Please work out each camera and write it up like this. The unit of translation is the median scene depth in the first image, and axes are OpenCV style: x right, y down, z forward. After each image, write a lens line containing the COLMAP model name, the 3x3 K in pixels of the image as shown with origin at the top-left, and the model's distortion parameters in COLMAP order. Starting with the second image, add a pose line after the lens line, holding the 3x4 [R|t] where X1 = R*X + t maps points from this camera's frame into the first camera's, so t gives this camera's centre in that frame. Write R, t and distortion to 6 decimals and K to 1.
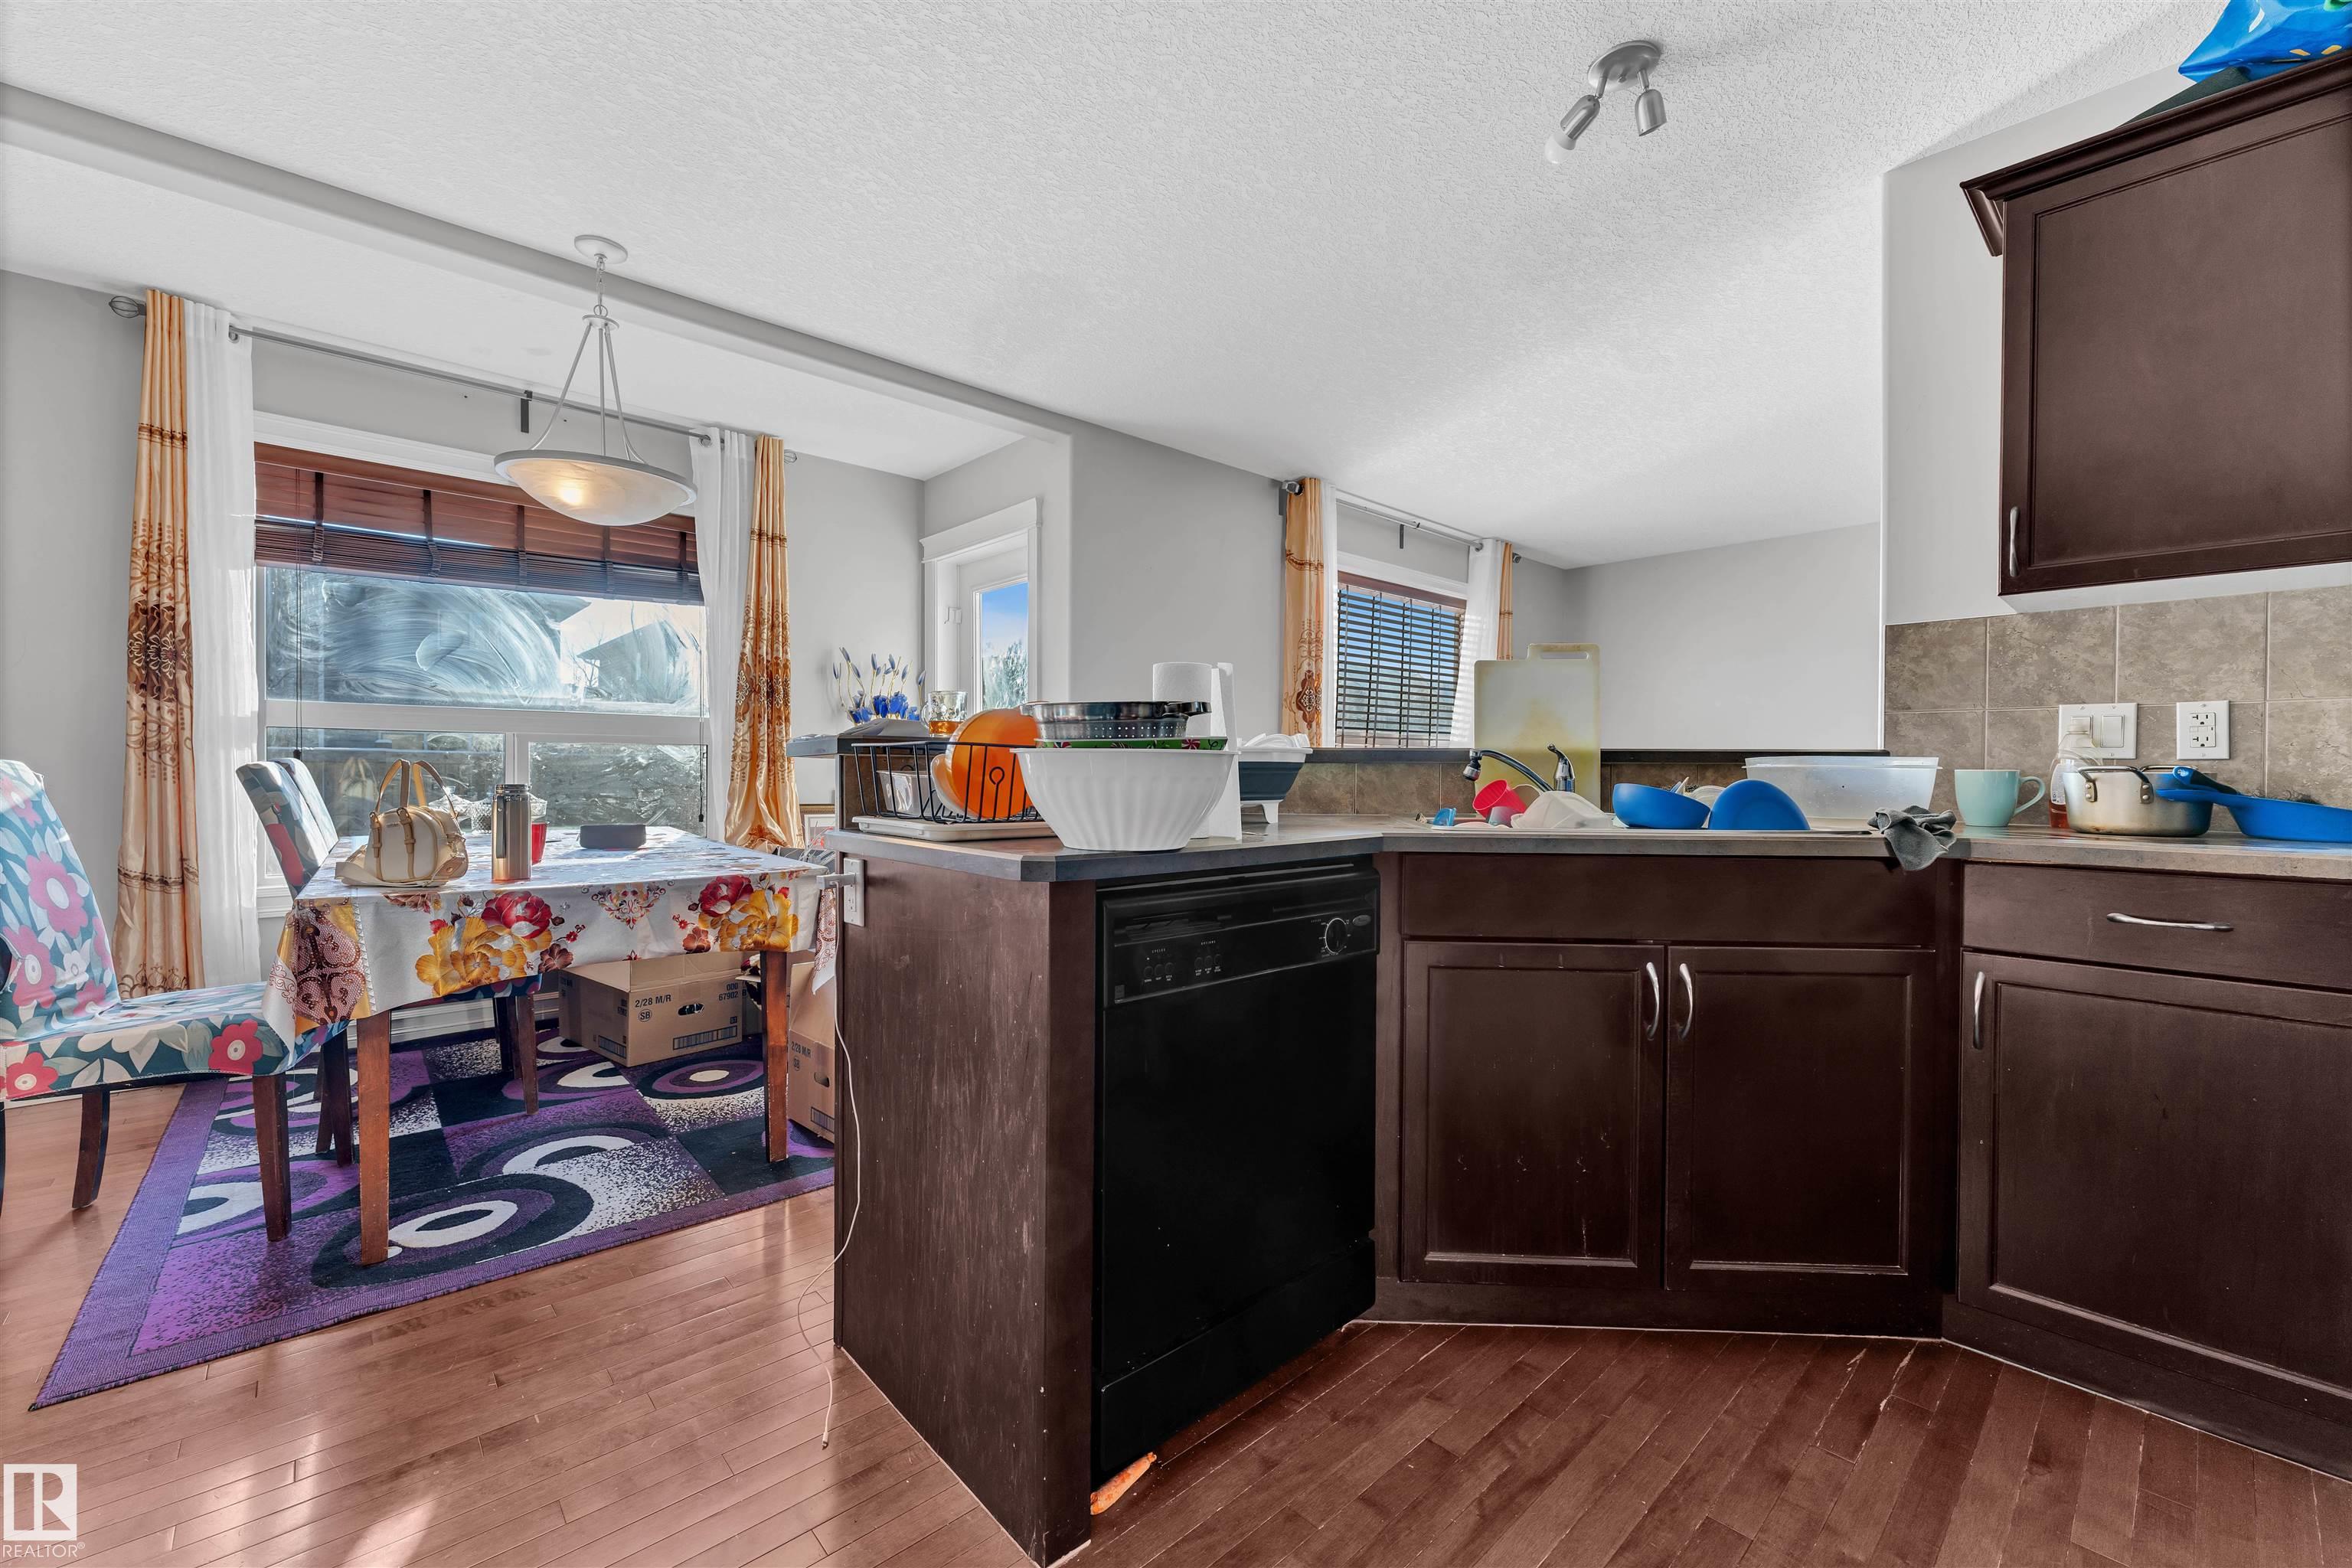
lens RADIAL K [[939.1, 0, 1176.0], [0, 939.1, 784.0], [0, 0, 1]] dist [0.000731, 0.000308]
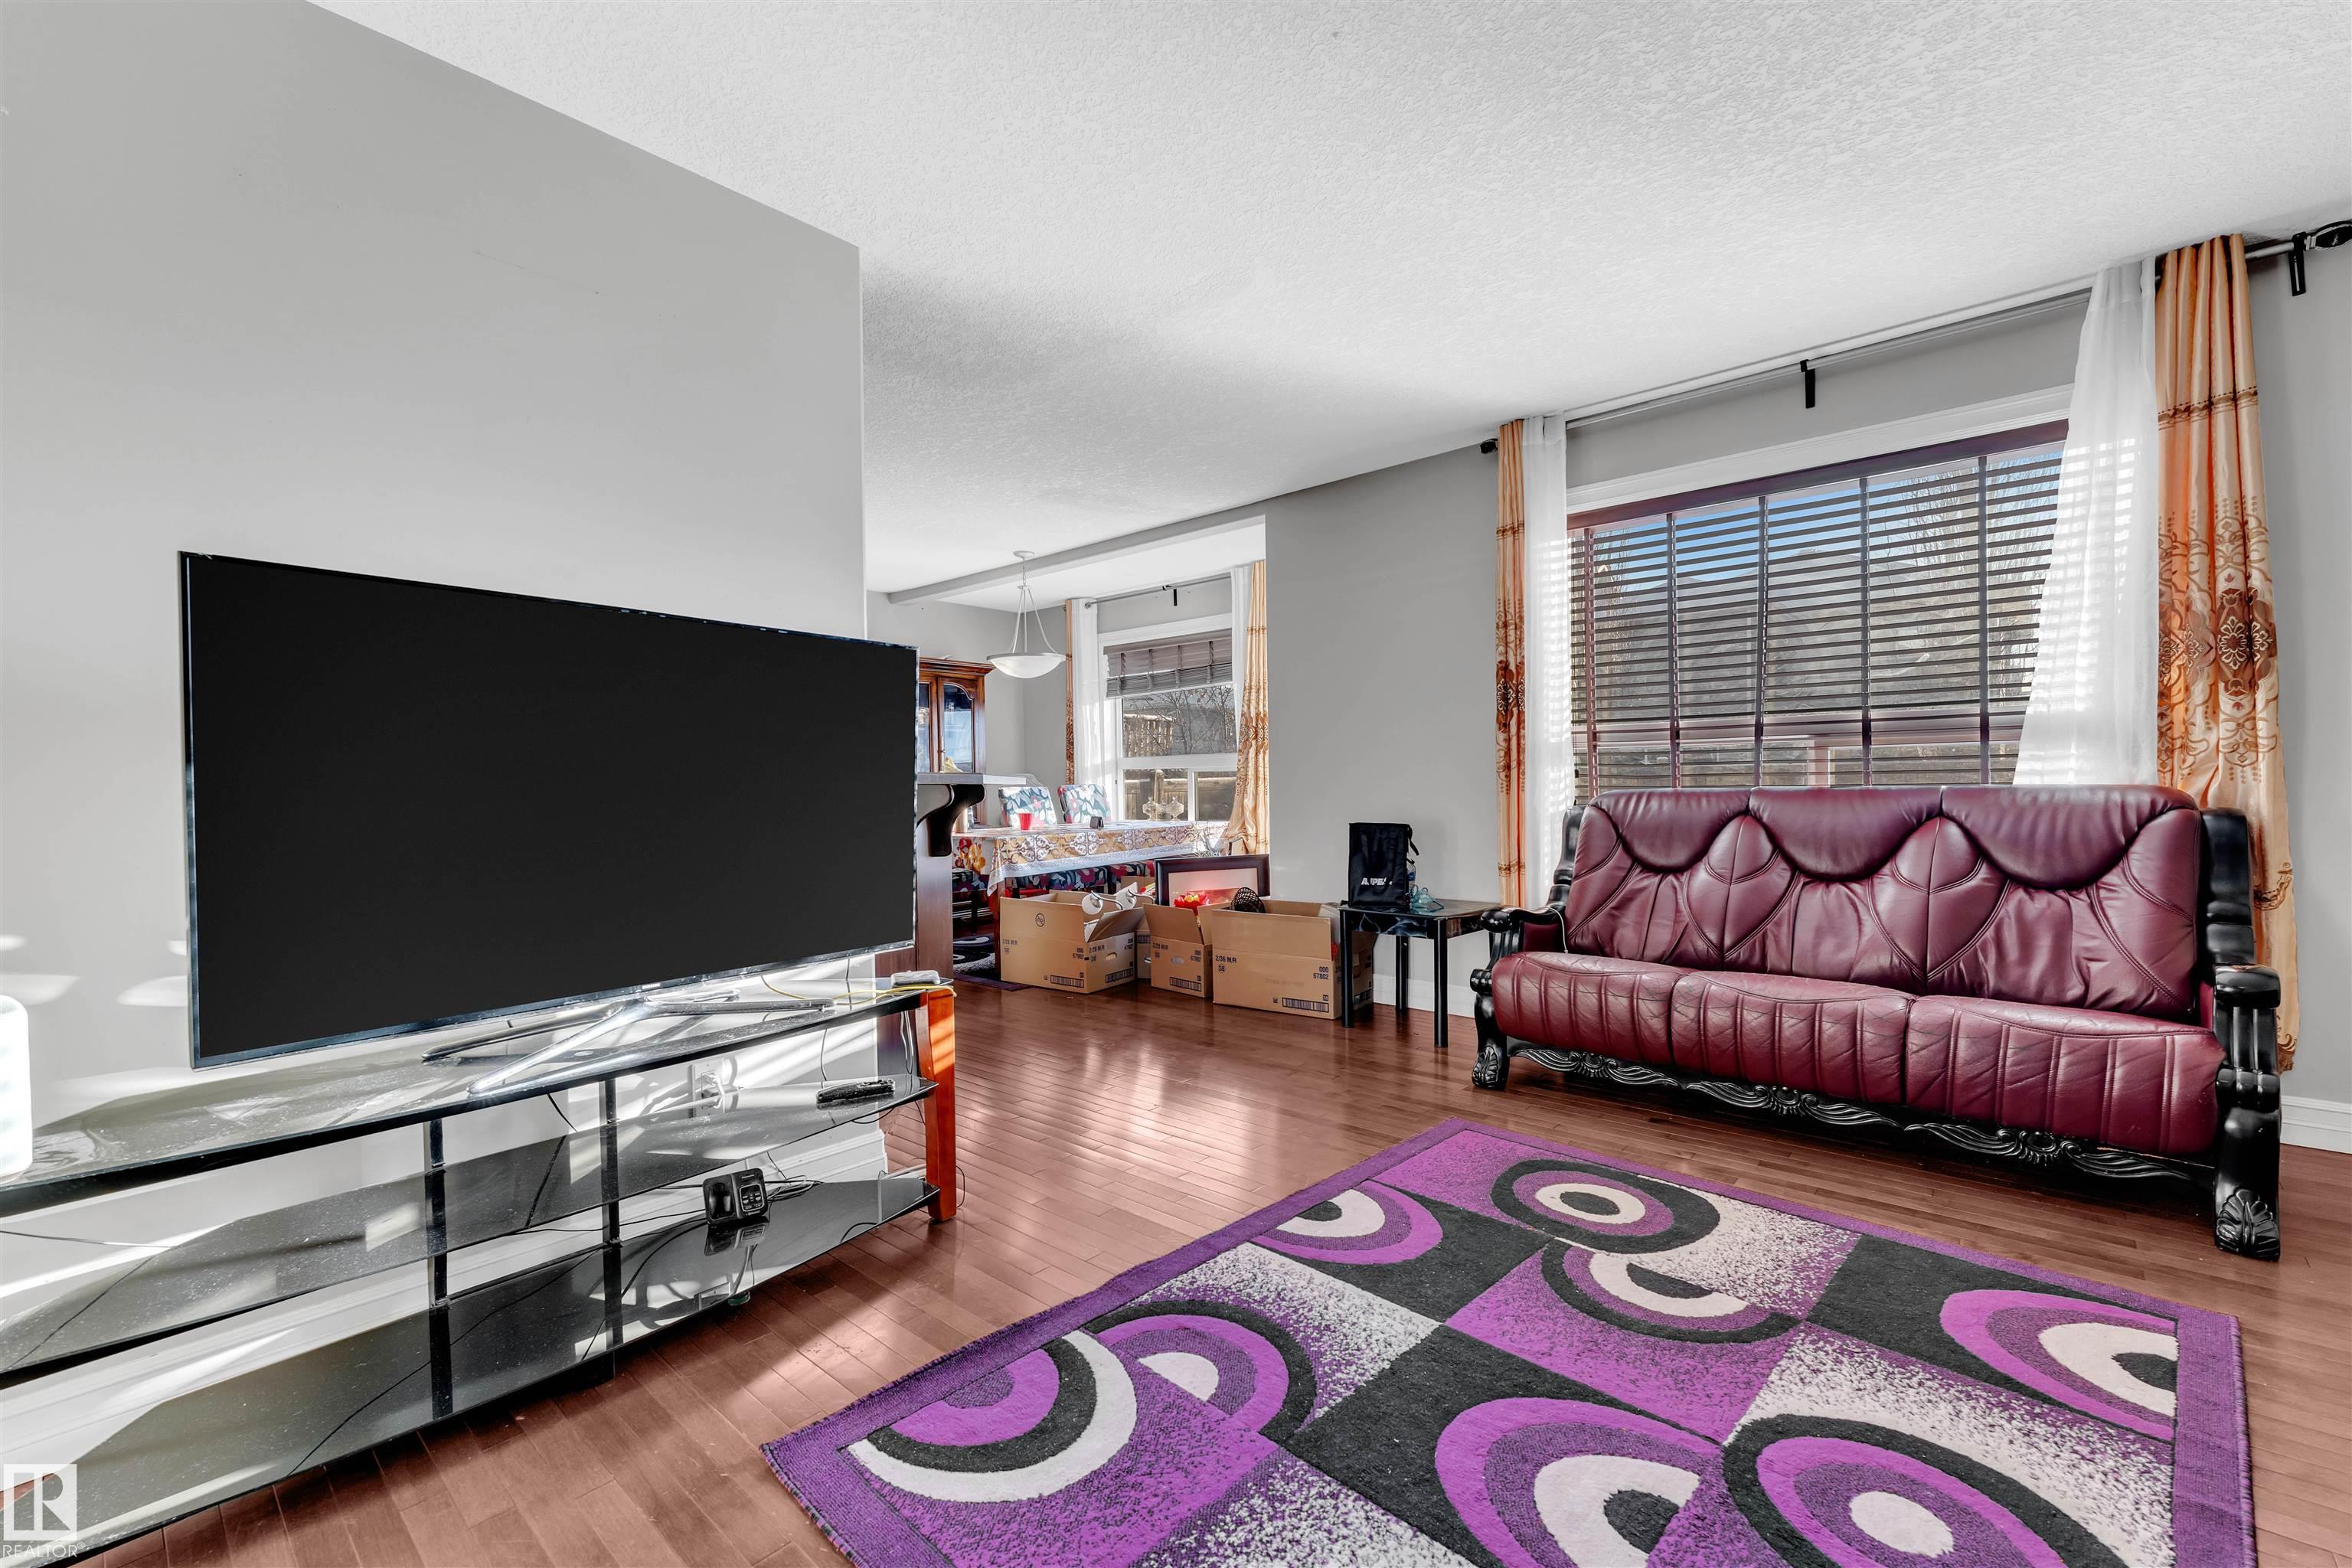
lens RADIAL K [[975.3, 0, 1169.6], [0, 975.3, 816.4], [0, 0, 1]] dist [-0.000117, 0.000027]
pose [[0.104681, 0.026487, -0.994153, 1.398495], [0.002086, 0.999637, 0.026853, -0.011022], [0.994504, -0.004885, 0.104588, 0.890728]]
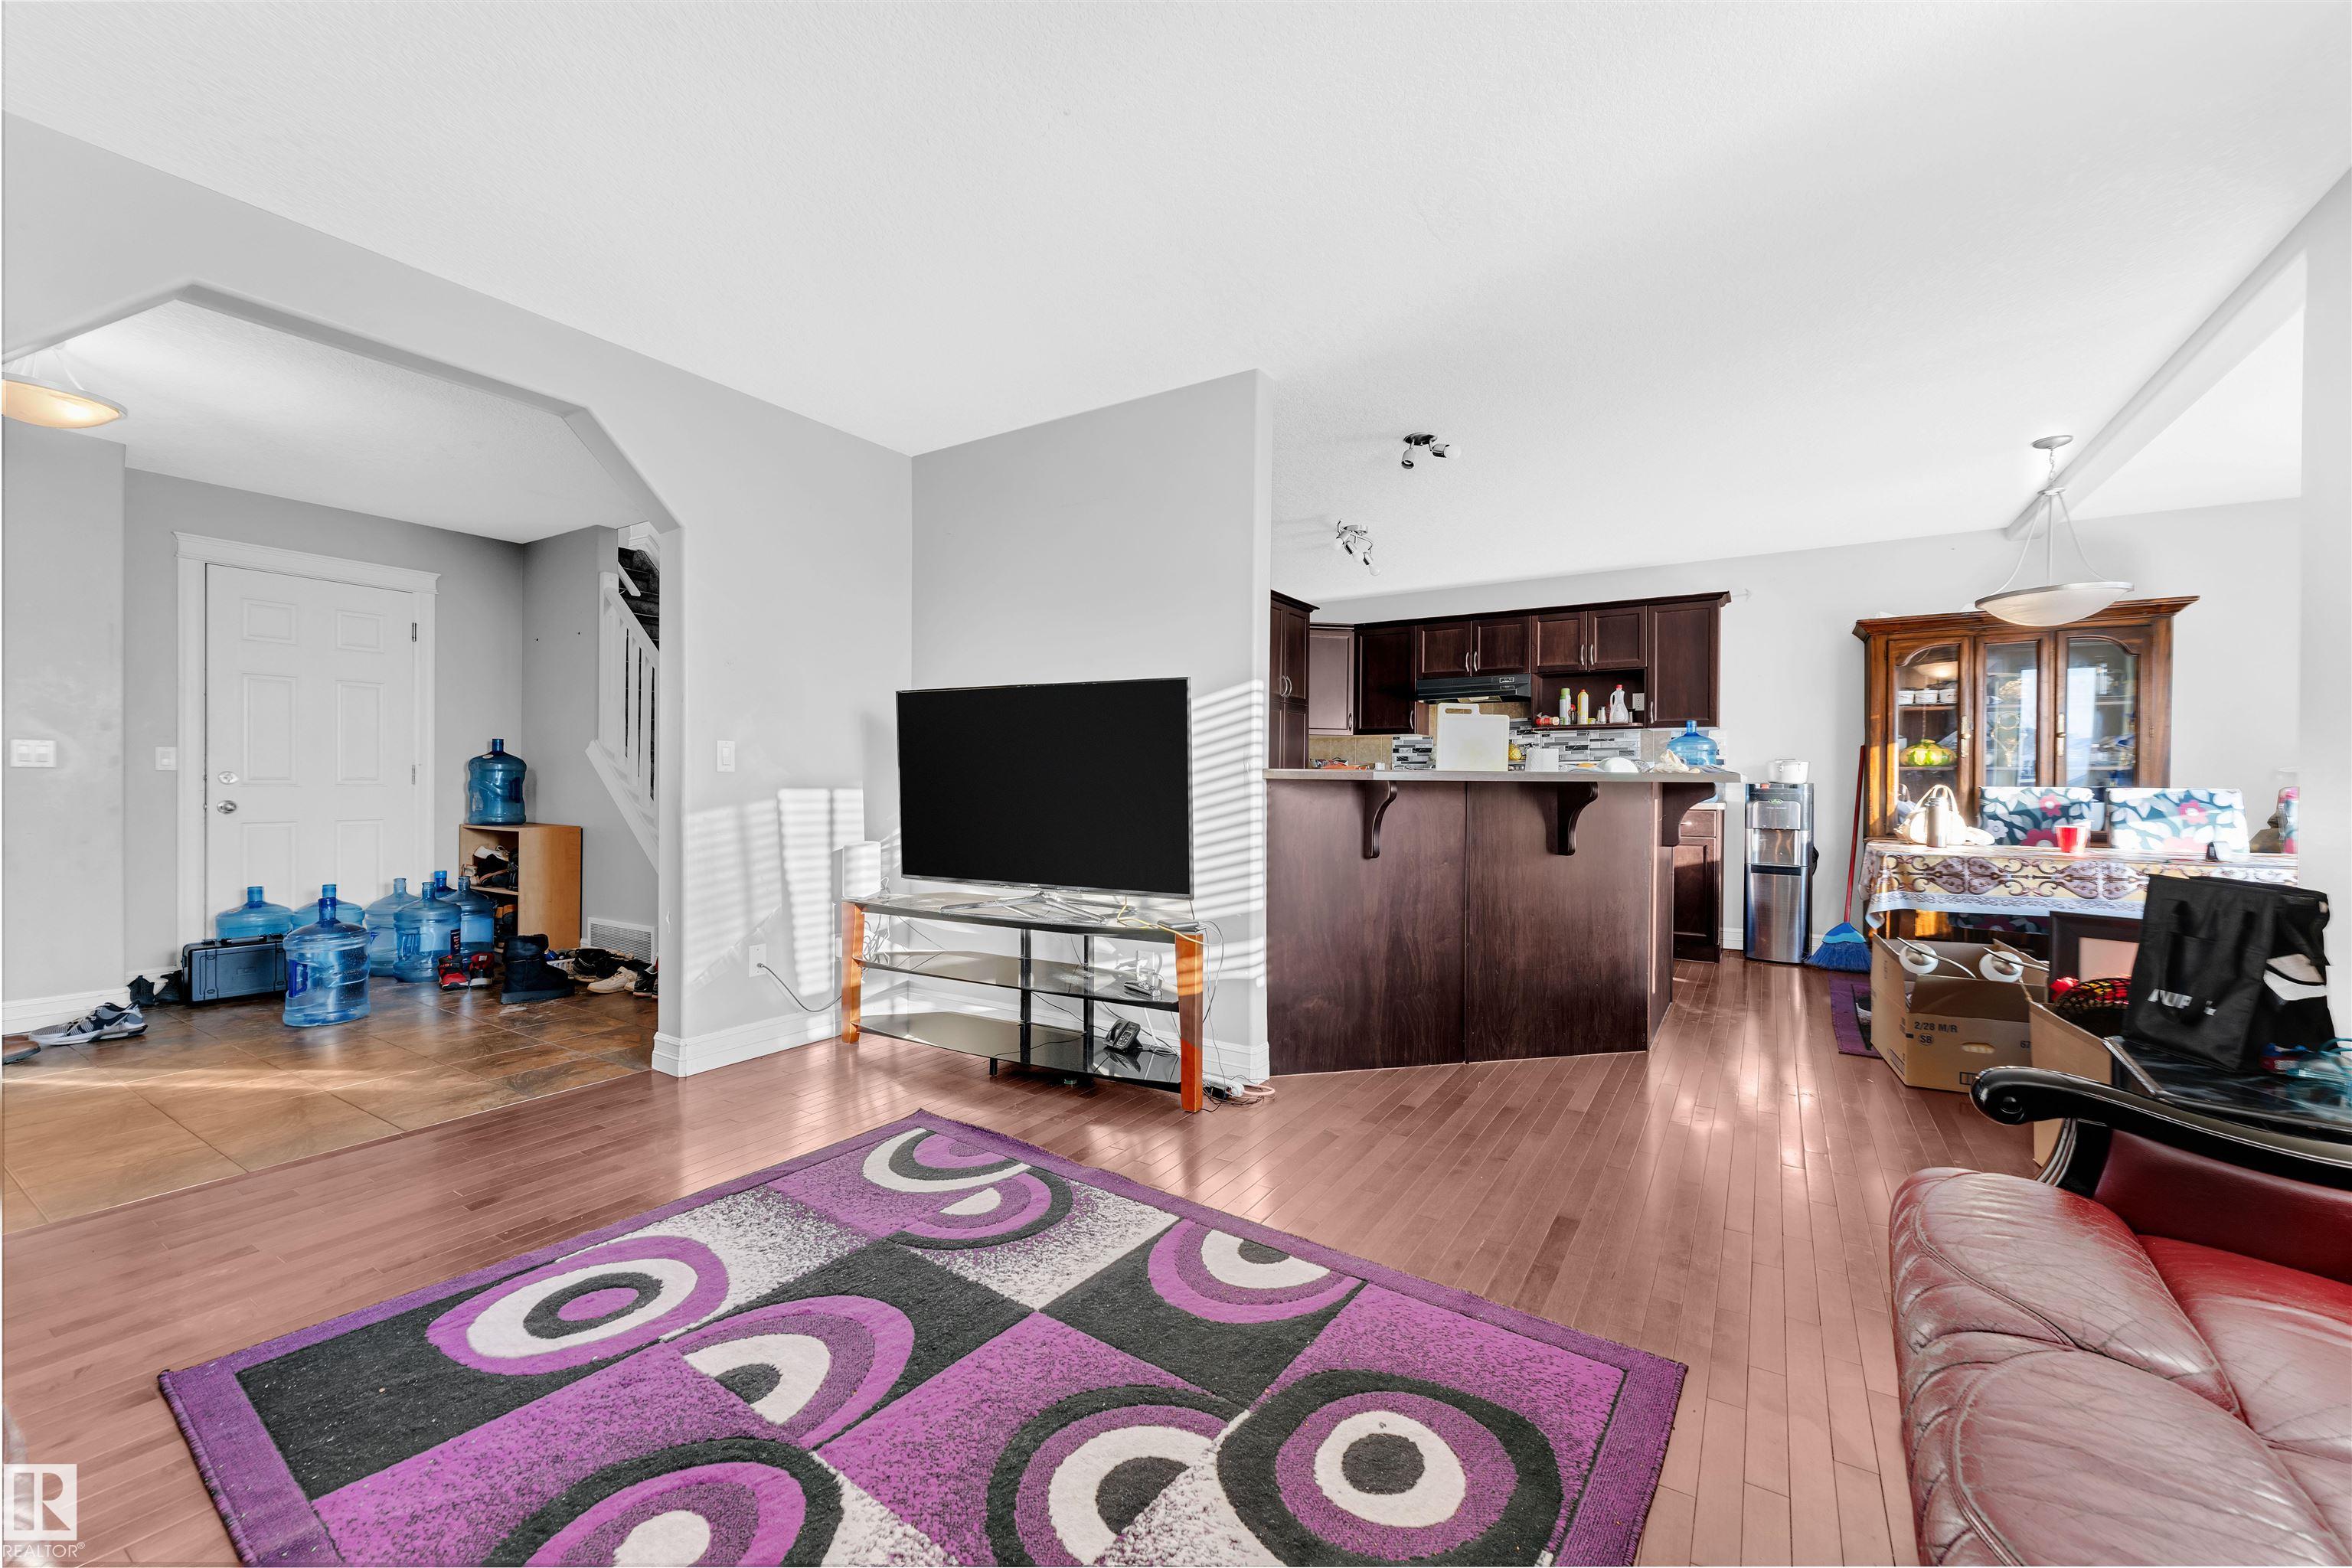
lens RADIAL K [[939.1, 0, 1176.0], [0, 939.1, 784.0], [0, 0, 1]] dist [0.000731, 0.000308]
pose [[-0.963582, -0.009588, -0.267241, 0.915072], [-0.014952, 0.999725, 0.018042, -0.027710], [0.266995, 0.021380, -0.963461, 1.691158]]
